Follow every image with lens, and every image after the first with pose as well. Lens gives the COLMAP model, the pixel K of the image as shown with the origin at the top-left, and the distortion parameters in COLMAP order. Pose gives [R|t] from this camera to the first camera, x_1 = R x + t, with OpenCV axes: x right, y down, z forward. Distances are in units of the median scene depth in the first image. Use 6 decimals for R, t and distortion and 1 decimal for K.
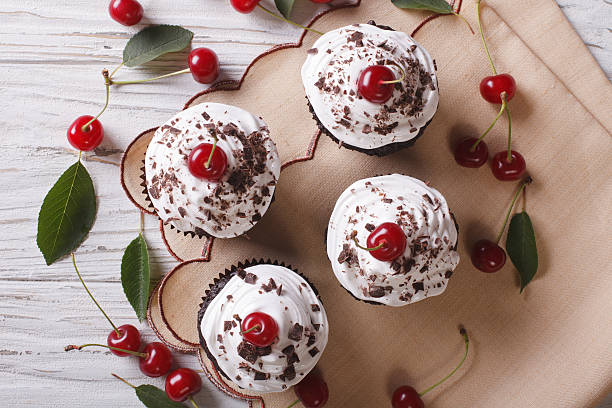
lens RADIAL K [[972.8, 0, 305.2], [0, 972.8, 204.4], [0, 0, 1]] dist [-0.187906, 0.000000]
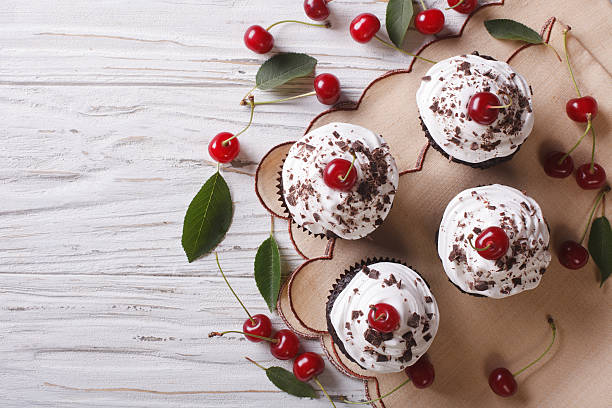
lens RADIAL K [[972.8, 0, 305.6], [0, 972.8, 202.8], [0, 0, 1]] dist [-0.187906, 0.000000]
pose [[0.999302, 0.001900, -0.037320, -0.088260], [-0.001753, 0.999991, 0.003969, -0.012903], [0.037327, -0.003901, 0.999295, -0.154236]]
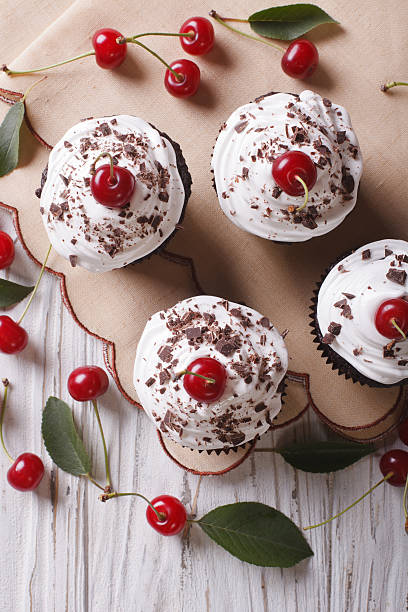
lens RADIAL K [[972.8, 0, 204.6], [0, 972.8, 303.8], [0, 0, 1]] dist [-0.187906, 0.000000]
pose [[-0.009618, -0.999098, -0.041359, 0.003577], [0.999763, -0.010416, 0.019123, -0.053741], [-0.019536, -0.041165, 0.998961, 0.118470]]
